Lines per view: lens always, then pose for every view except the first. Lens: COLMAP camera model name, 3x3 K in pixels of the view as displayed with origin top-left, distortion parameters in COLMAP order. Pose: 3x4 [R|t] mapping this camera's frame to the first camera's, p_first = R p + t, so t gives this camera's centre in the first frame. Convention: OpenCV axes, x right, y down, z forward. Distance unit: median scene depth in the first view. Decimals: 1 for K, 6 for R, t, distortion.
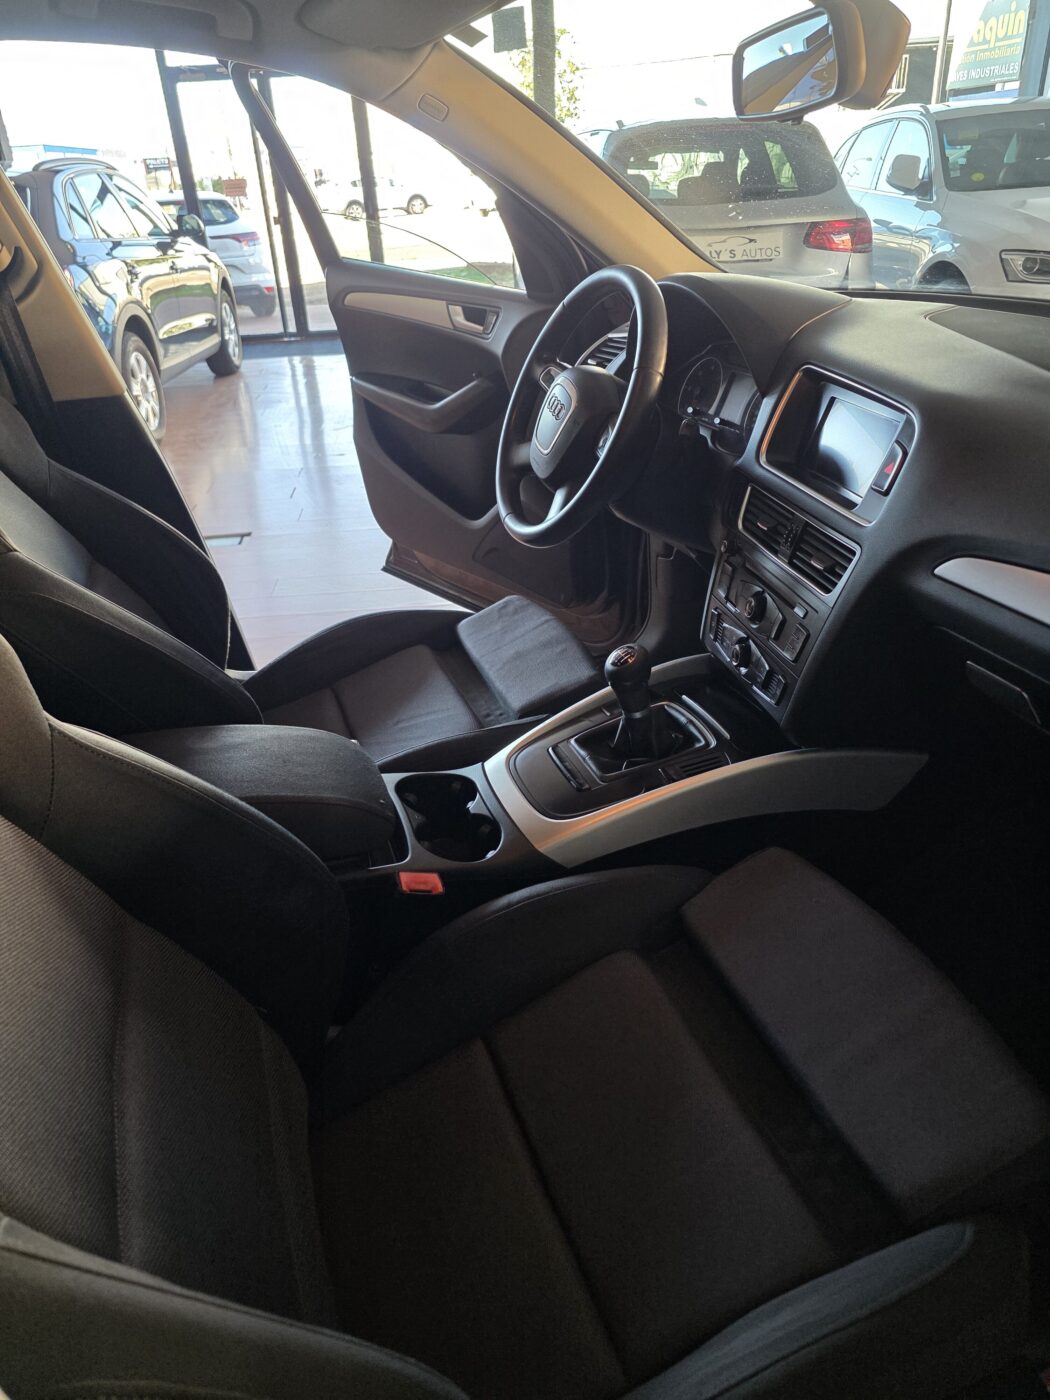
lens RADIAL K [[919.9, 0, 529.0], [0, 919.9, 672.3], [0, 0, 1]] dist [0.085893, -0.134188]
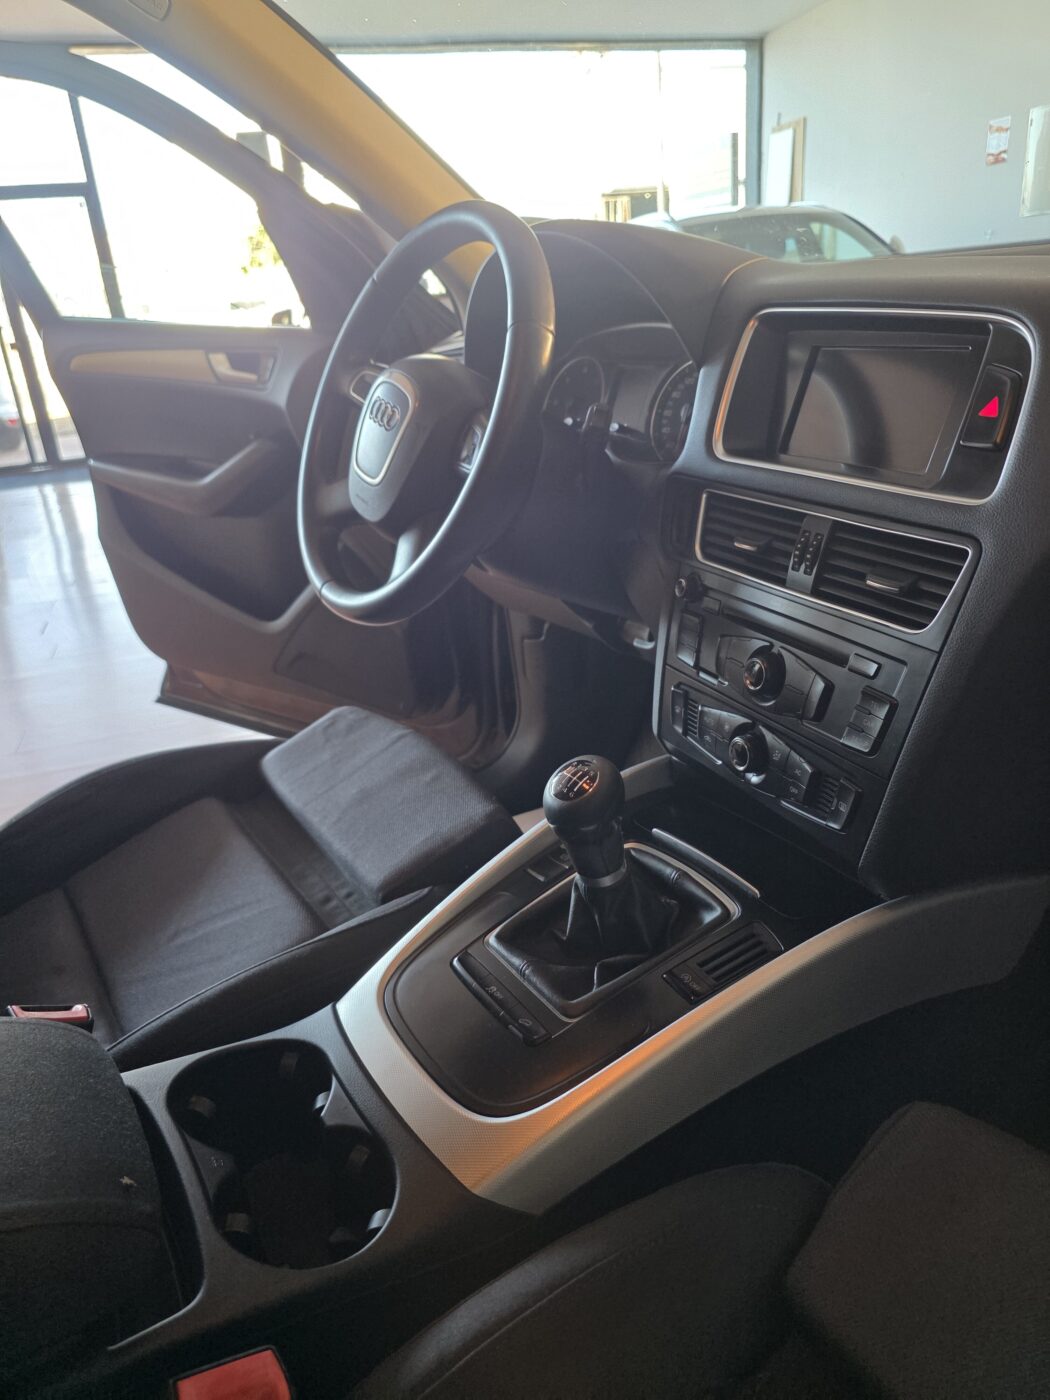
lens RADIAL K [[919.9, 0, 529.0], [0, 919.9, 672.3], [0, 0, 1]] dist [0.085893, -0.134188]
pose [[0.971763, -0.107203, 0.210201, -0.028115], [0.131351, 0.985816, -0.104467, -0.021807], [-0.196020, 0.129127, 0.972061, 0.352501]]
